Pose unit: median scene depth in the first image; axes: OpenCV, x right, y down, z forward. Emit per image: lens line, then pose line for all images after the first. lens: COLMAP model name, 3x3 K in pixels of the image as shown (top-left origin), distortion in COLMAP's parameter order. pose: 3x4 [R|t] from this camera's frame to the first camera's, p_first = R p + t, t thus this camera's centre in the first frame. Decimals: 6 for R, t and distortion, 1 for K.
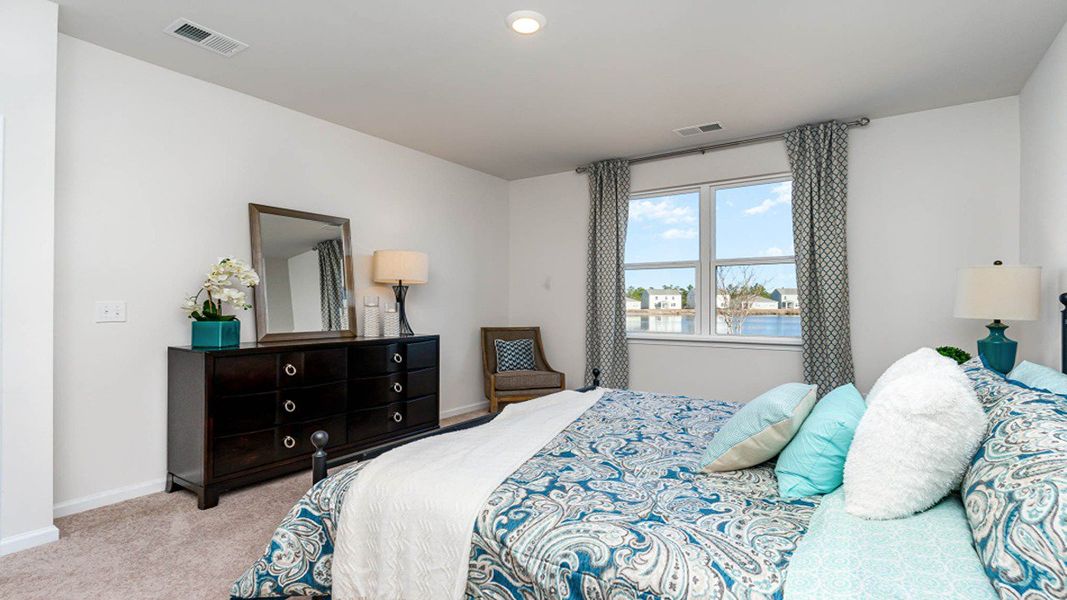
lens RADIAL K [[508.0, 0, 526.3], [0, 508.0, 294.1], [0, 0, 1]] dist [-0.000127, 0.000588]
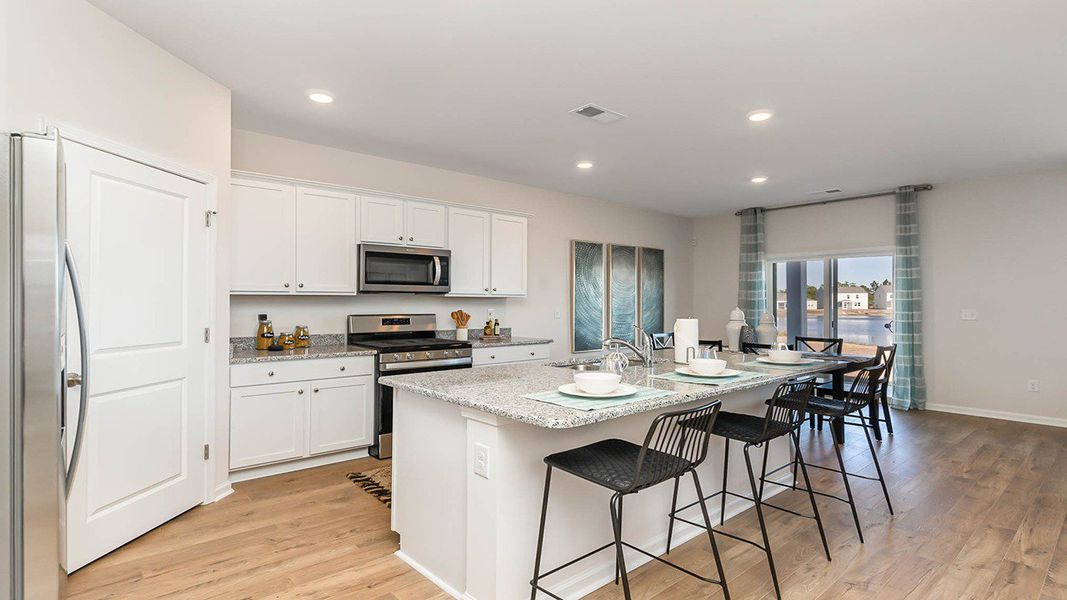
lens RADIAL K [[508.0, 0, 542.9], [0, 508.0, 300.2], [0, 0, 1]] dist [-0.000127, 0.000588]
pose [[0.962201, 0.002557, -0.272329, -0.006279], [0.001476, 0.999892, 0.014605, -0.007522], [0.272337, -0.014455, 0.962093, -0.152586]]
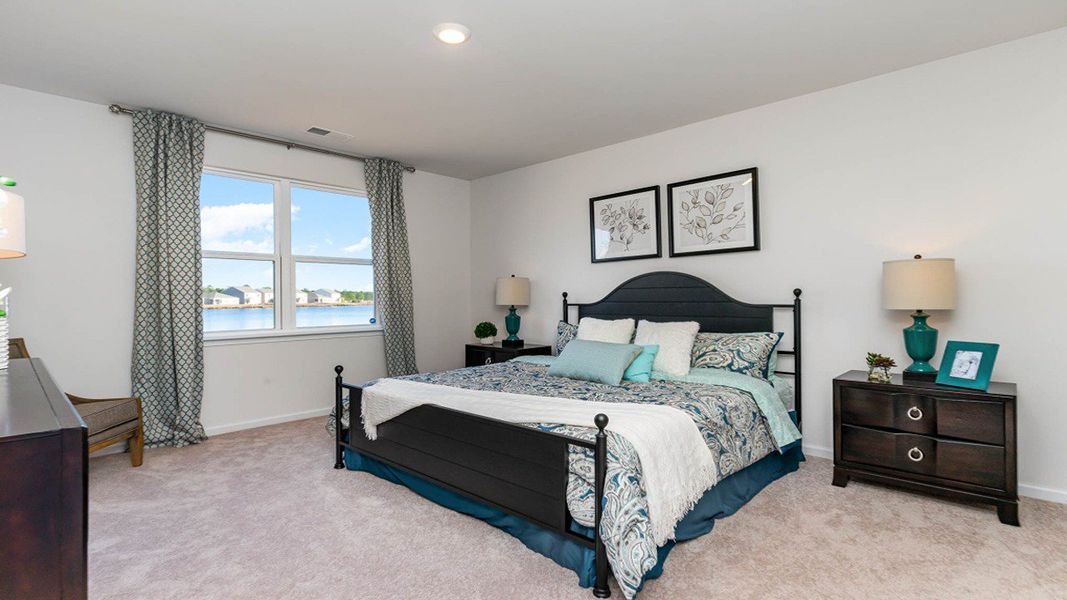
lens RADIAL K [[508.0, 0, 534.8], [0, 508.0, 296.4], [0, 0, 1]] dist [-0.000127, 0.000588]
pose [[0.168581, 0.005474, 0.985673, -0.518914], [-0.009367, 0.999948, -0.003951, 0.013314], [-0.985643, -0.008567, 0.168623, 0.326027]]
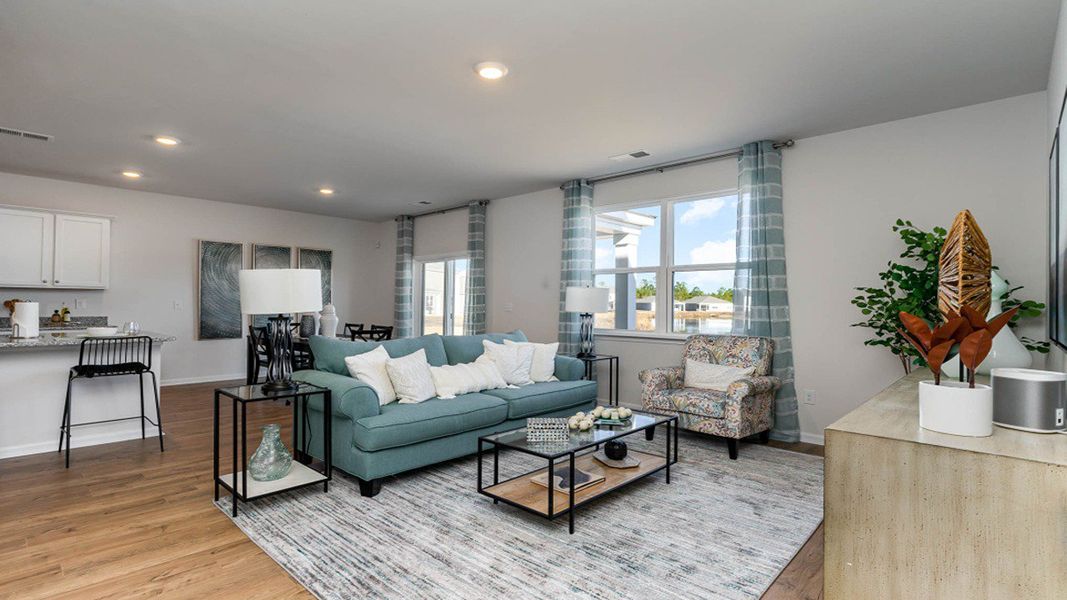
lens RADIAL K [[508.0, 0, 528.0], [0, 508.0, 304.5], [0, 0, 1]] dist [-0.000127, 0.000588]
pose [[0.985234, 0.010605, -0.170883, 0.235083], [-0.007091, 0.999751, 0.021160, -0.003981], [0.171064, -0.019635, 0.985064, -0.155078]]
